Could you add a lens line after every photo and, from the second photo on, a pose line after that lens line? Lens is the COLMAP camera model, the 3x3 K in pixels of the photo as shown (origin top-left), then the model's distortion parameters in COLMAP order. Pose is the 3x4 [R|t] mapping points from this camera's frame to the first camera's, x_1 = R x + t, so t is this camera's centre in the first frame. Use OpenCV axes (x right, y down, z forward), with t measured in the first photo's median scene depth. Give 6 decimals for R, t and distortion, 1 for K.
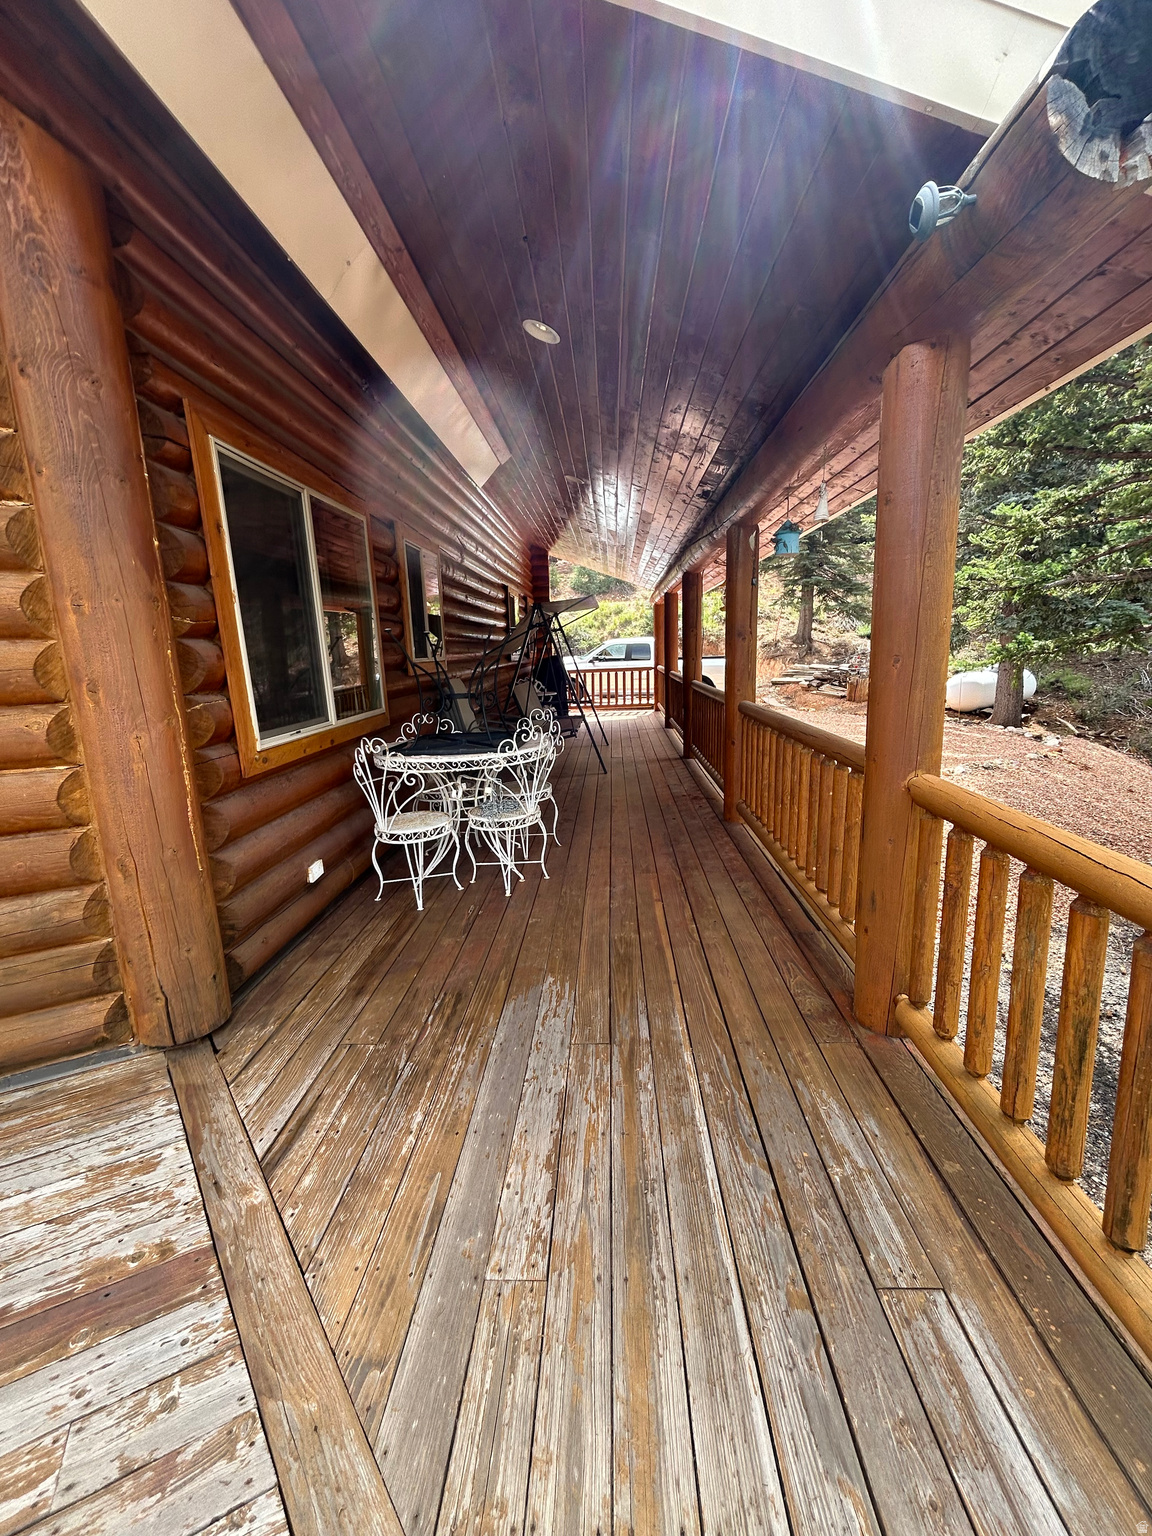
lens RADIAL K [[618.9, 0, 575.1], [0, 618.9, 771.4], [0, 0, 1]] dist [-0.001344, 0.000055]
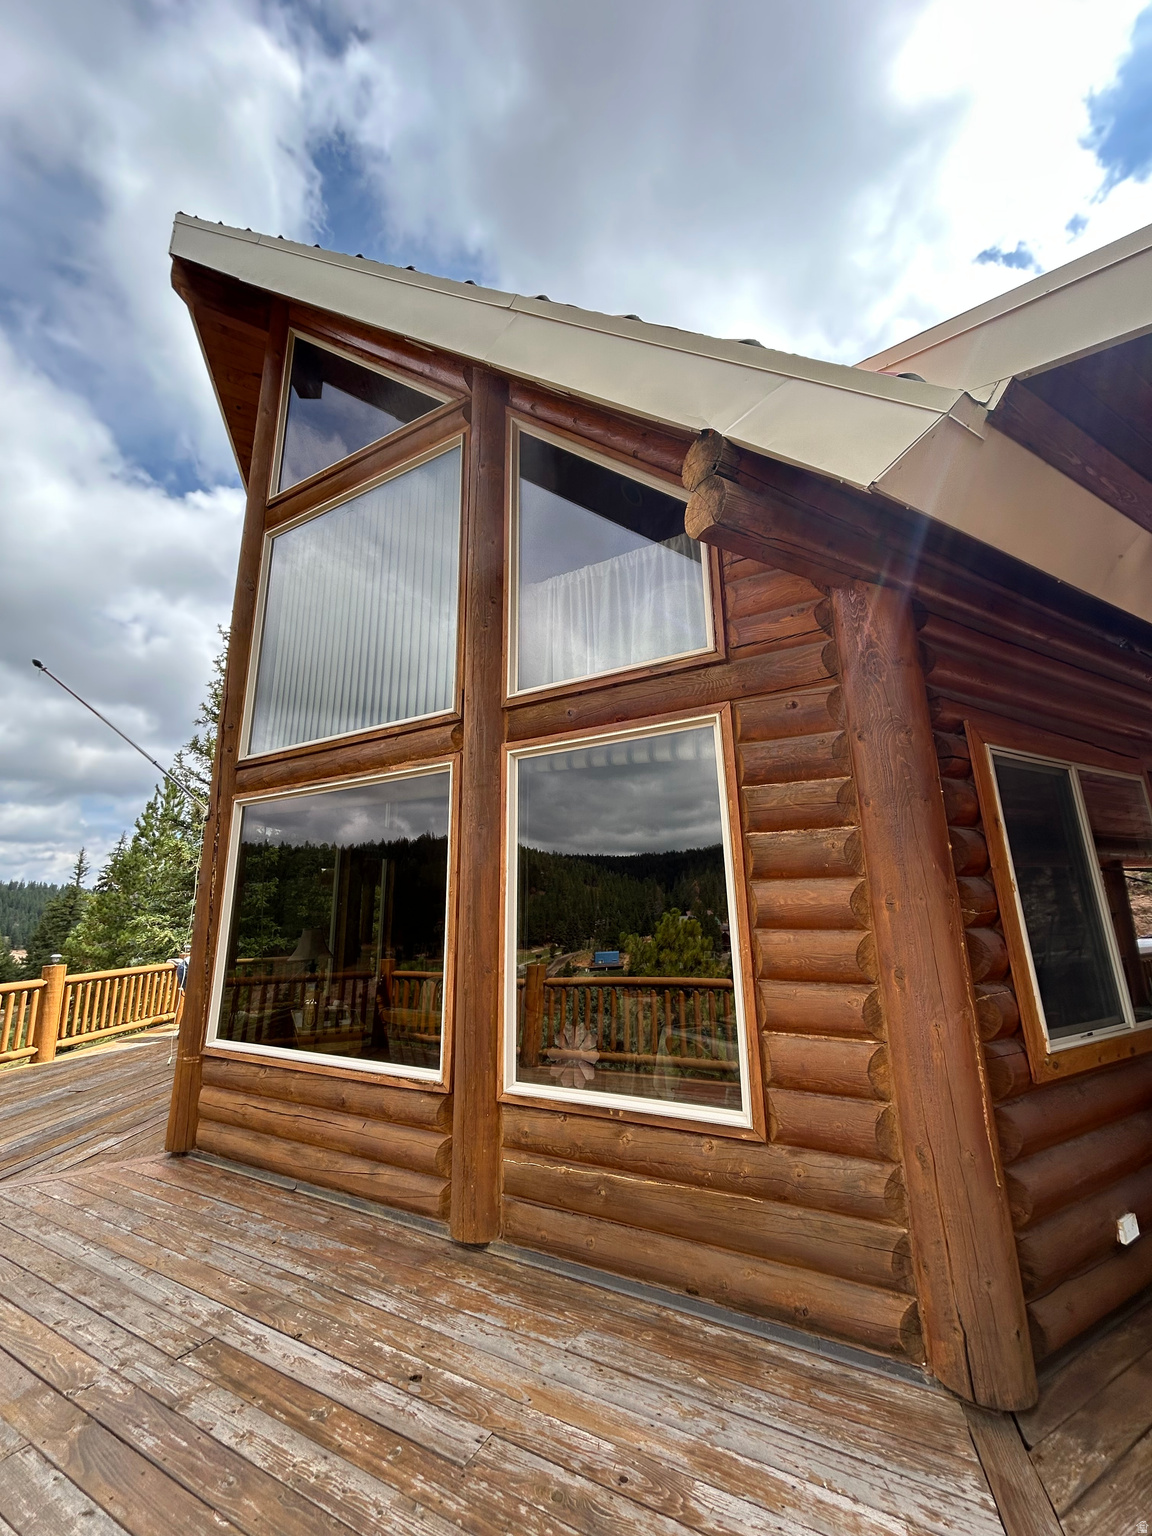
lens RADIAL K [[618.9, 0, 575.4], [0, 618.9, 769.6], [0, 0, 1]] dist [-0.001344, 0.000055]
pose [[0.532624, -0.166405, -0.829832, -0.075051], [-0.169656, 0.939588, -0.297306, -0.045405], [0.829174, 0.299138, 0.472215, -0.154461]]
